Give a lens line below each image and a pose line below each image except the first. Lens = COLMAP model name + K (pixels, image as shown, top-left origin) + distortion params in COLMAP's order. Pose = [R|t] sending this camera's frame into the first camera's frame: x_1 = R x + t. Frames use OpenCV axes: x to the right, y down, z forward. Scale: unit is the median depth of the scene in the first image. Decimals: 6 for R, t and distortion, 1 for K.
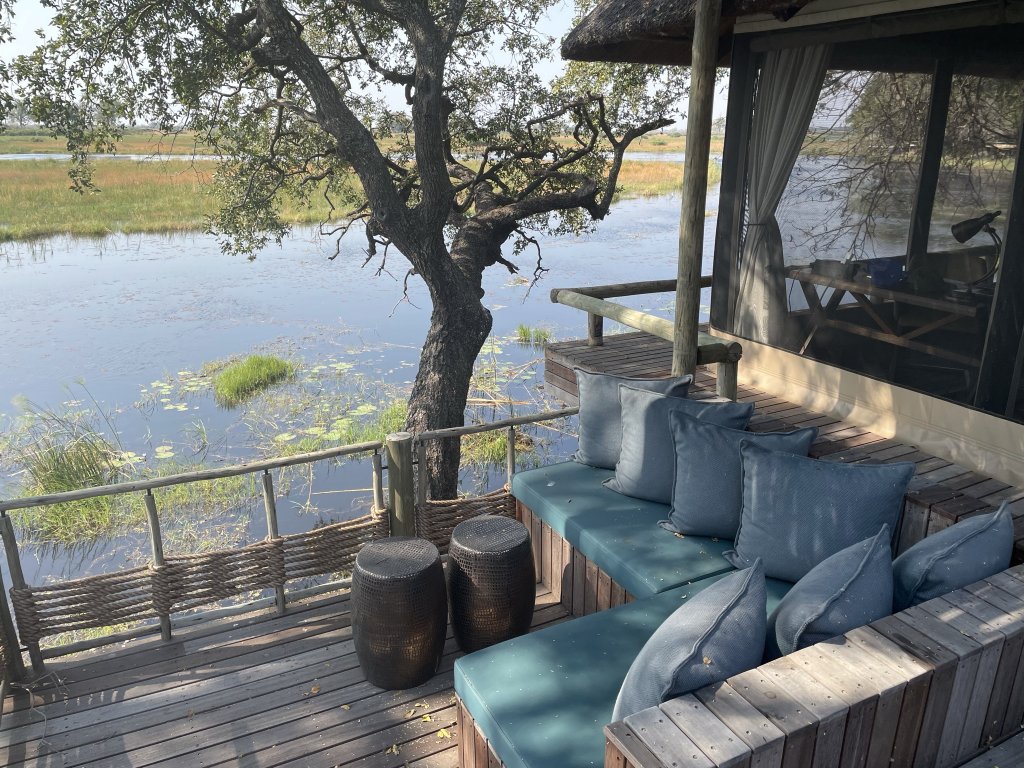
lens RADIAL K [[745.3, 0, 512.0], [0, 745.3, 384.0], [0, 0, 1]] dist [0.059224, -0.083713]
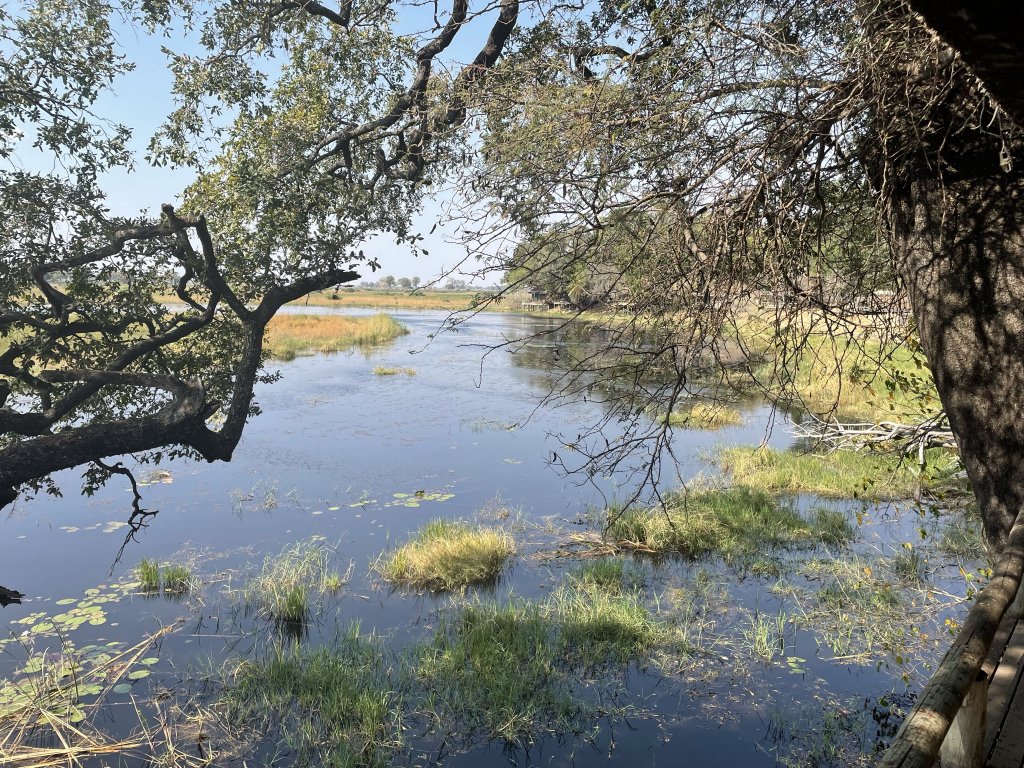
lens RADIAL K [[745.3, 0, 512.0], [0, 745.3, 384.0], [0, 0, 1]] dist [0.059224, -0.083713]
pose [[0.914429, -0.036281, 0.403116, 0.079362], [0.113920, 0.978781, -0.170324, -0.137068], [-0.388383, 0.201672, 0.899159, 0.397133]]
